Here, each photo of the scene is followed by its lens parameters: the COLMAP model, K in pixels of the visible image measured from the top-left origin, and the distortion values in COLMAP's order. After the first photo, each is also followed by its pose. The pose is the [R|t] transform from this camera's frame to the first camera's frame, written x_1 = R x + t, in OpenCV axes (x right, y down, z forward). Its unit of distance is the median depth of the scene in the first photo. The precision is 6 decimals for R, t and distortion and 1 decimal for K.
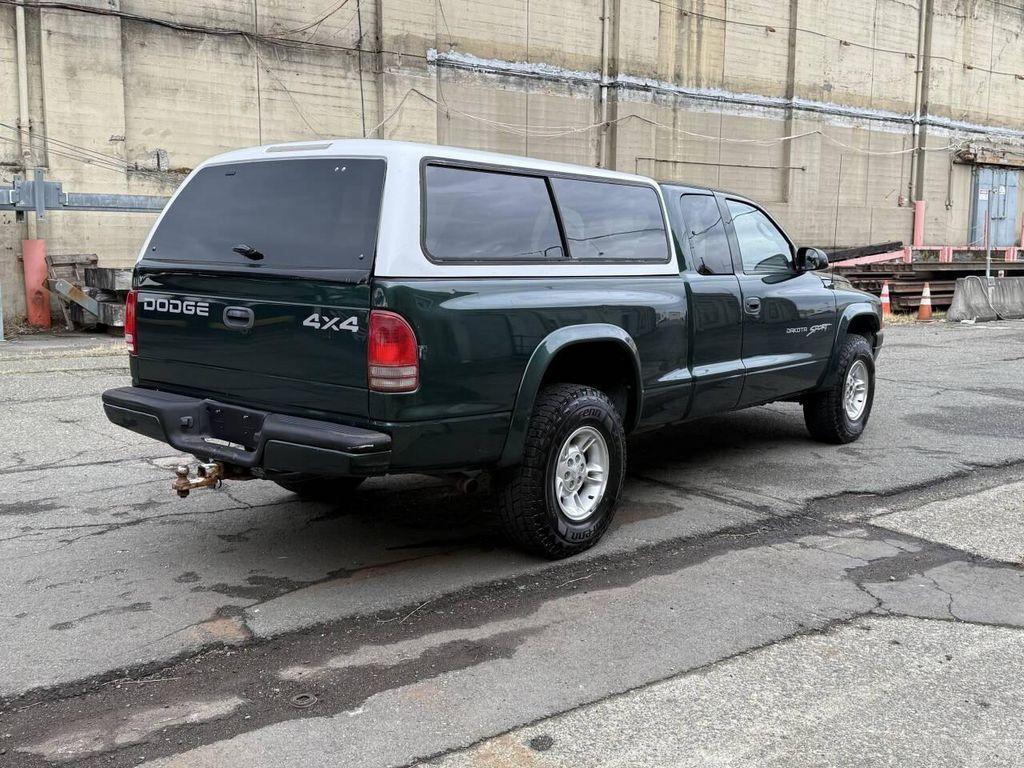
lens RADIAL K [[993.4, 0, 514.7], [0, 993.4, 380.9], [0, 0, 1]] dist [0.180893, -0.387322]
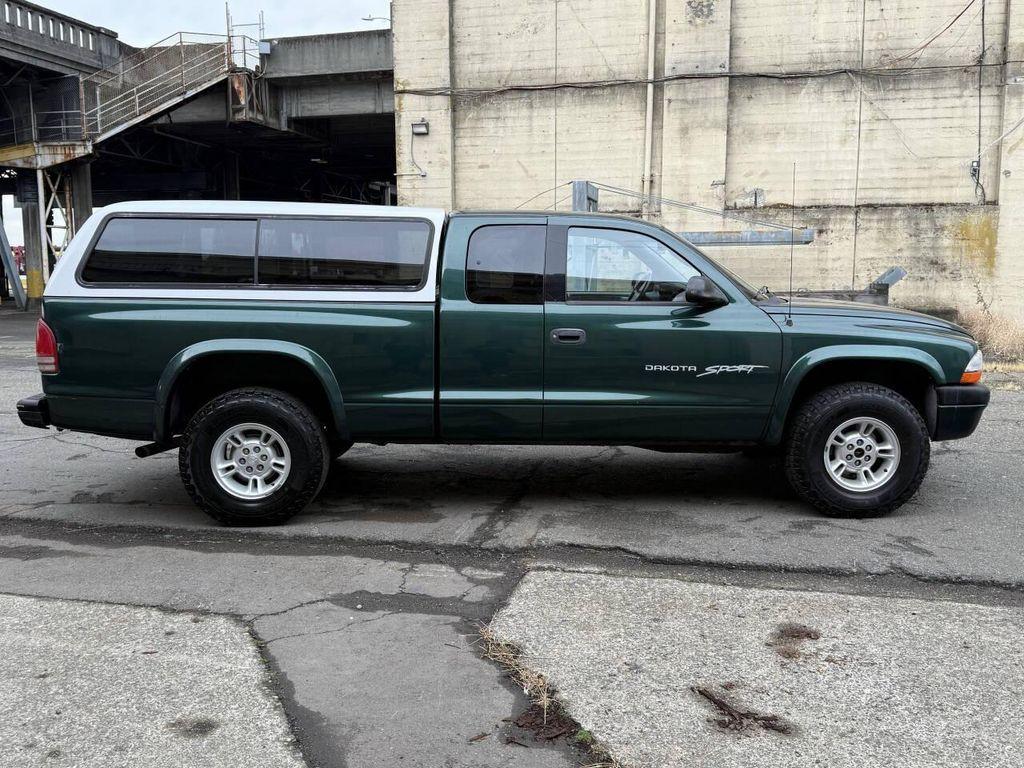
lens RADIAL K [[923.3, 0, 516.5], [0, 923.3, 383.6], [0, 0, 1]] dist [0.142456, -0.261424]
pose [[0.651902, 0.084384, -0.753593, 0.295848], [-0.095071, 0.995043, 0.029178, -0.017240], [0.752320, 0.052623, 0.656693, 0.127960]]
